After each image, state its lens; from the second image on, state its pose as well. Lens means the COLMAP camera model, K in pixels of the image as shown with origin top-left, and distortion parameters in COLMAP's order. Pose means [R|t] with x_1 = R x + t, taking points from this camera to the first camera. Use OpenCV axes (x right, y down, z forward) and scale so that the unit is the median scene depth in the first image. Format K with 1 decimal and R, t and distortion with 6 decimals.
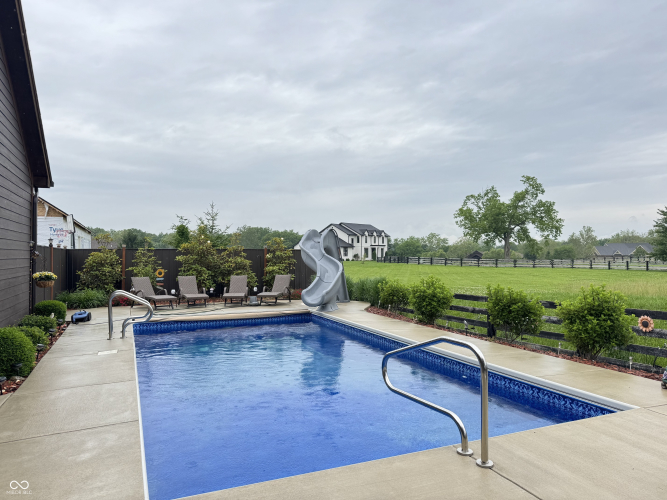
lens RADIAL K [[470.7, 0, 333.5], [0, 470.7, 250.0], [0, 0, 1]] dist [0.009833, 0.001336]
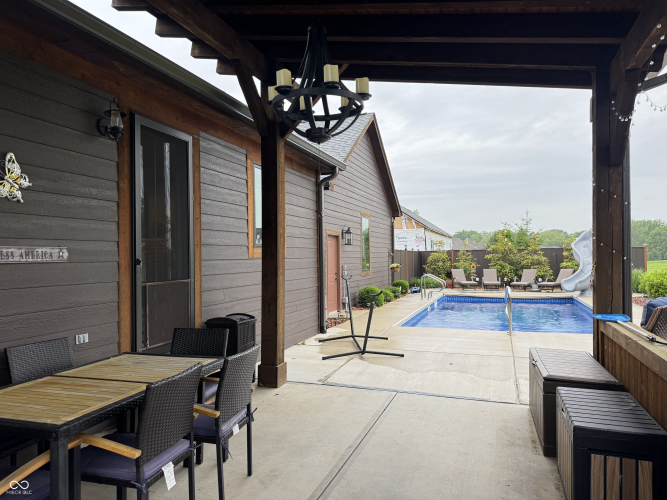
lens RADIAL K [[470.7, 0, 333.5], [0, 470.7, 250.0], [0, 0, 1]] dist [0.009833, 0.001336]
pose [[0.730990, -0.019970, -0.682095, 0.289053], [0.020609, 0.999762, -0.007185, -0.000502], [0.682076, -0.008805, 0.731228, -0.320737]]
